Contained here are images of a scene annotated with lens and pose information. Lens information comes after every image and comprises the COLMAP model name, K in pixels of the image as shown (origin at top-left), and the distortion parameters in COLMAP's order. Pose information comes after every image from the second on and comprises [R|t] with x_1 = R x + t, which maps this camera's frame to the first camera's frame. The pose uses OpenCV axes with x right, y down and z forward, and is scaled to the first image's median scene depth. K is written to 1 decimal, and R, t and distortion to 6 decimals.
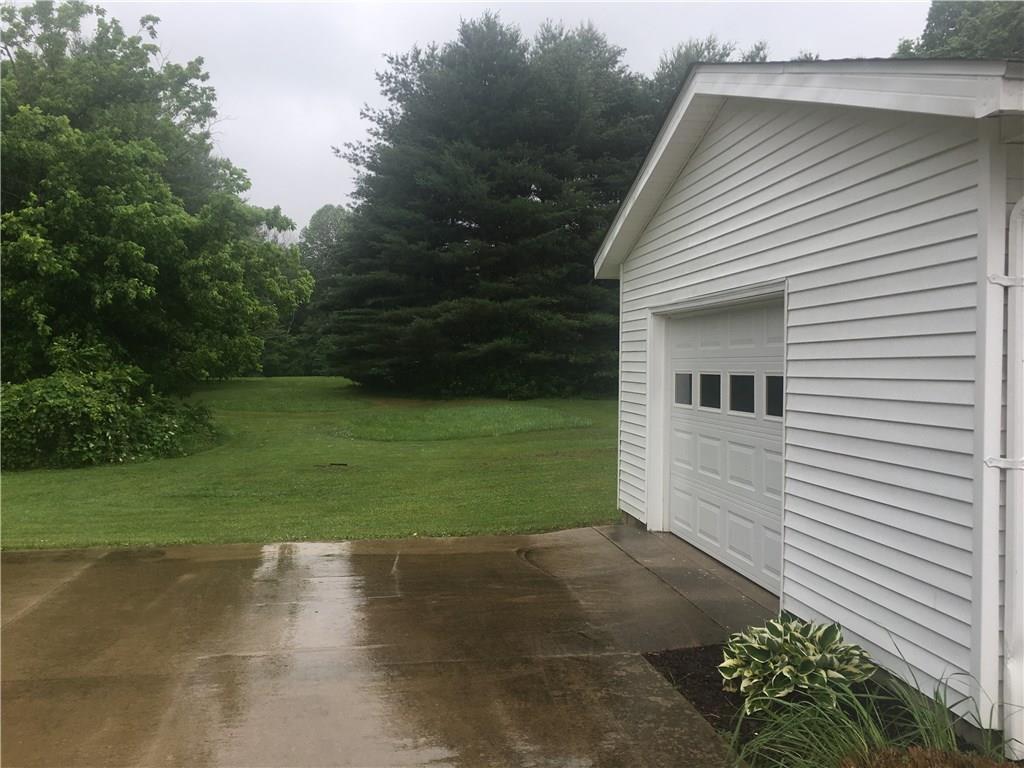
lens RADIAL K [[865.2, 0, 507.8], [0, 865.2, 380.7], [0, 0, 1]] dist [0.047915, -0.056083]
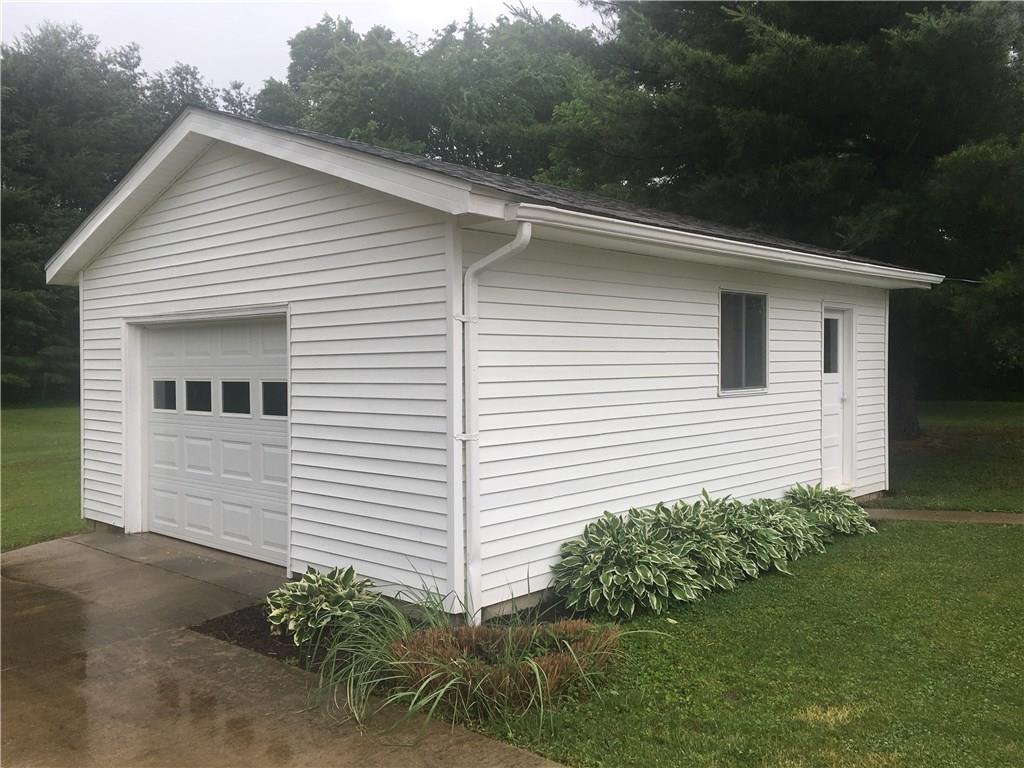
lens RADIAL K [[865.2, 0, 512.9], [0, 865.2, 384.2], [0, 0, 1]] dist [0.047915, -0.056083]
pose [[0.771529, -0.023128, 0.635773, -0.221332], [0.021972, 0.999711, 0.009702, -0.007530], [-0.635814, 0.006484, 0.771815, -0.151888]]
